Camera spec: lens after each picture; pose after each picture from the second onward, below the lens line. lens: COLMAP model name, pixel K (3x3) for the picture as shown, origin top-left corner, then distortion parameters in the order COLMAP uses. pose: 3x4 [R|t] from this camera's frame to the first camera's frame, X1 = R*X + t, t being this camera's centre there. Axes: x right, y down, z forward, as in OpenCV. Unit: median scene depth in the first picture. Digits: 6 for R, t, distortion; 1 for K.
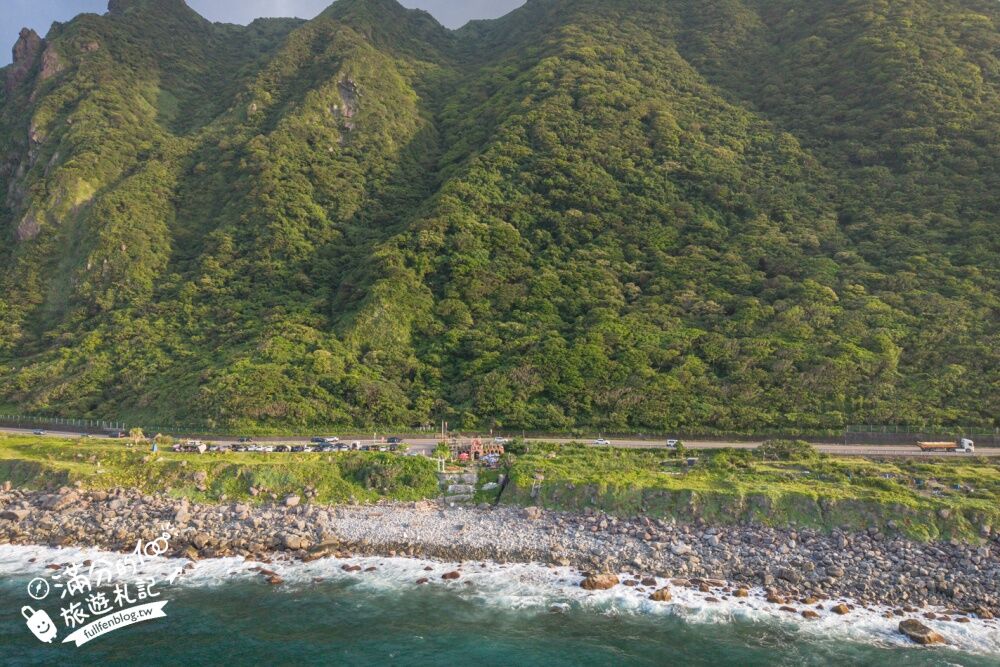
lens RADIAL K [[663.2, 0, 500.0], [0, 663.2, 333.5], [0, 0, 1]] dist [-0.006166, -0.002235]
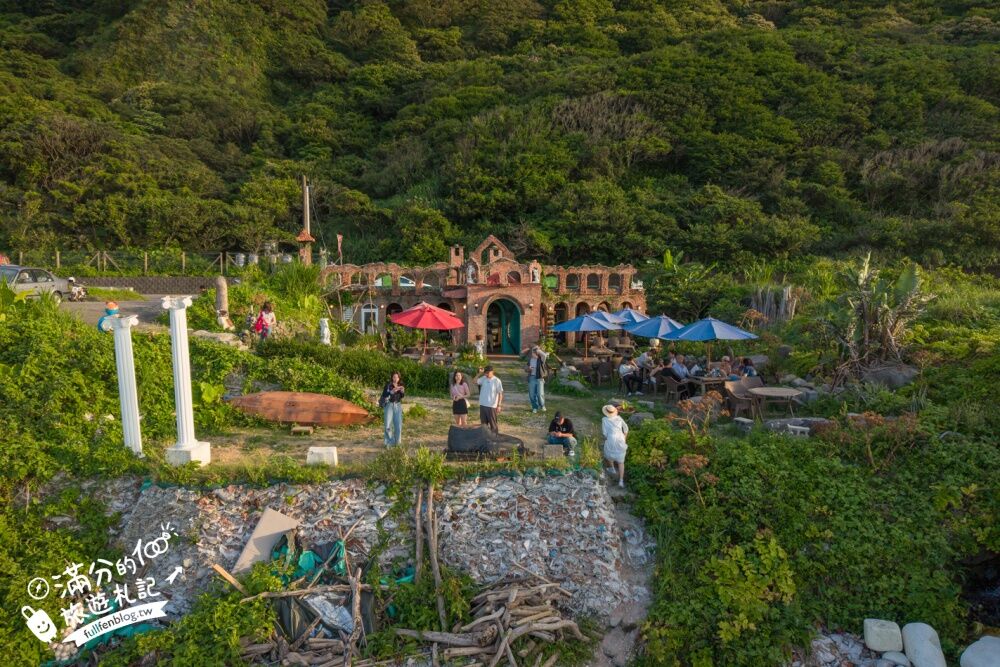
lens RADIAL K [[663.2, 0, 500.0], [0, 663.2, 333.5], [0, 0, 1]] dist [-0.006166, -0.002235]
pose [[0.994724, -0.001209, 0.102577, -0.034991], [-0.007948, 0.996017, 0.088811, 0.114955], [-0.102276, -0.089158, 0.990752, 0.563627]]
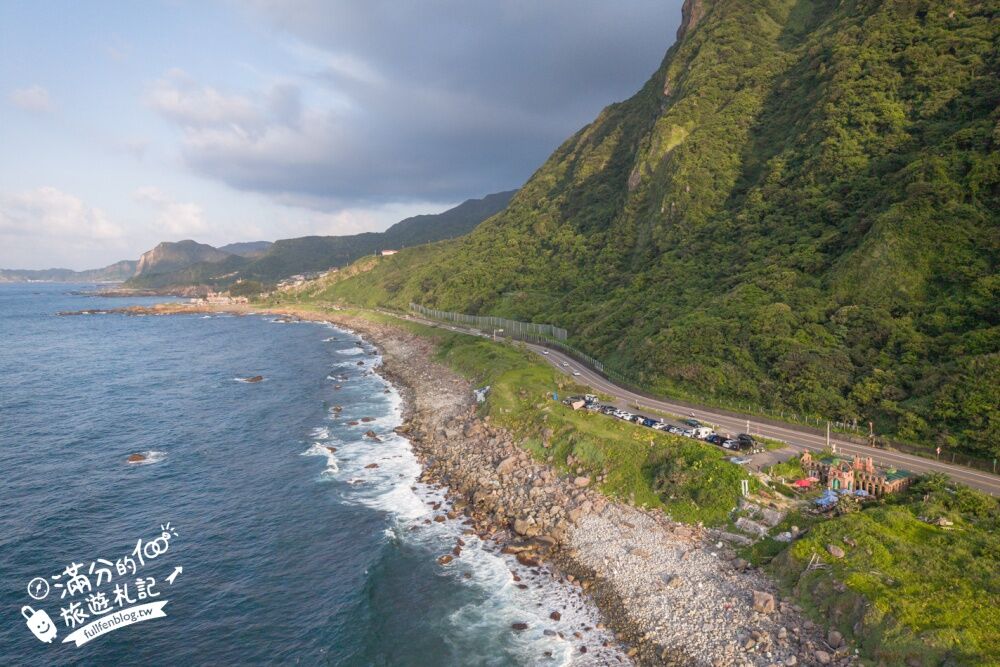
lens RADIAL K [[663.2, 0, 500.0], [0, 663.2, 333.5], [0, 0, 1]] dist [-0.006166, -0.002235]
pose [[0.494948, 0.079128, -0.865312, 0.241503], [0.033451, 0.993372, 0.109972, -0.034644], [0.868279, -0.083375, 0.489020, 0.262742]]
